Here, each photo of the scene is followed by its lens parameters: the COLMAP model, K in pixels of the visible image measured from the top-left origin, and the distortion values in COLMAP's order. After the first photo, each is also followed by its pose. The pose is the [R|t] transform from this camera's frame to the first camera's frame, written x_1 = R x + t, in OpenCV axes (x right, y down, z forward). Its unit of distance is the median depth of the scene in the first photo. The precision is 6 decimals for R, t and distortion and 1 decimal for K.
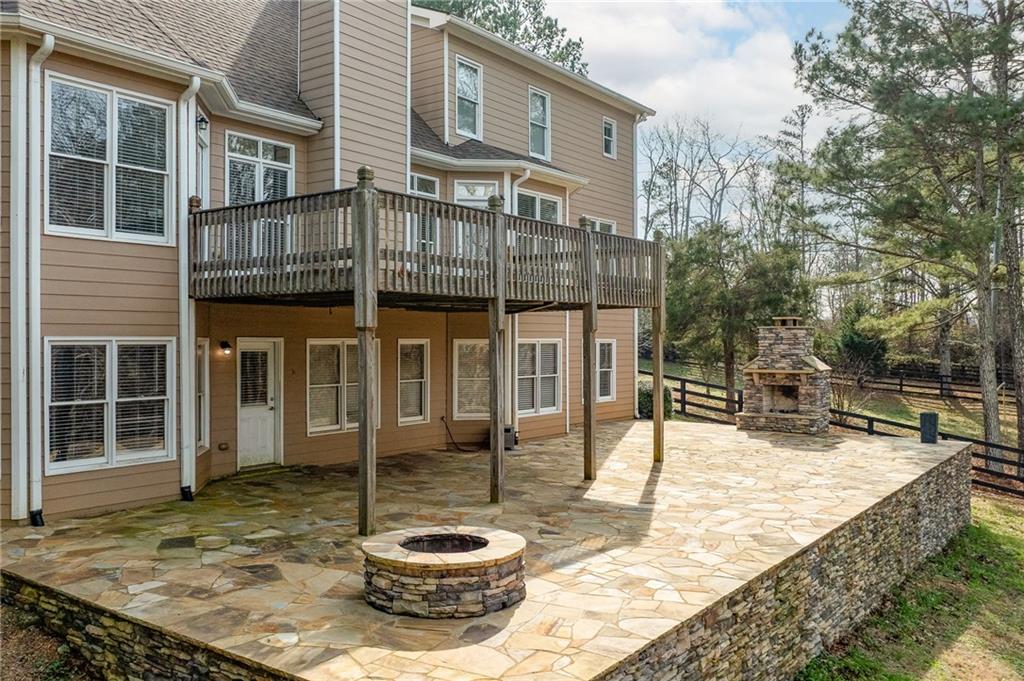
lens RADIAL K [[838.8, 0, 511.4], [0, 838.8, 339.4], [0, 0, 1]] dist [-0.004585, -0.007166]
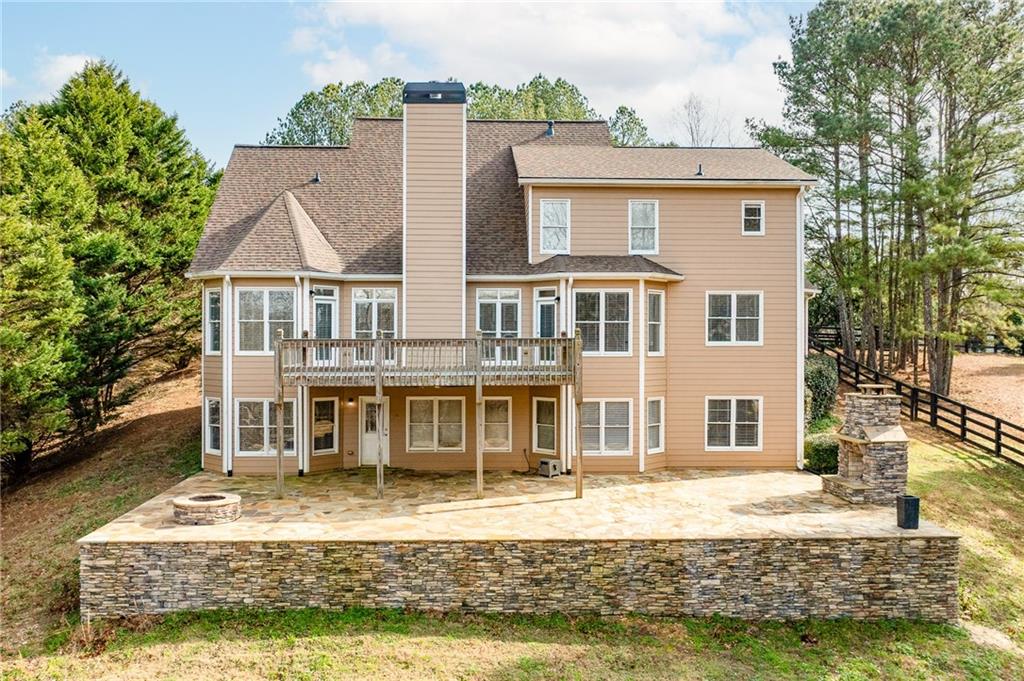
lens RADIAL K [[838.8, 0, 511.2], [0, 838.8, 341.0], [0, 0, 1]] dist [-0.004585, -0.007166]
pose [[0.644057, 0.003187, -0.764971, 1.211613], [-0.003953, 0.999992, 0.000838, -0.116941], [0.764968, 0.002485, 0.644064, 0.039204]]
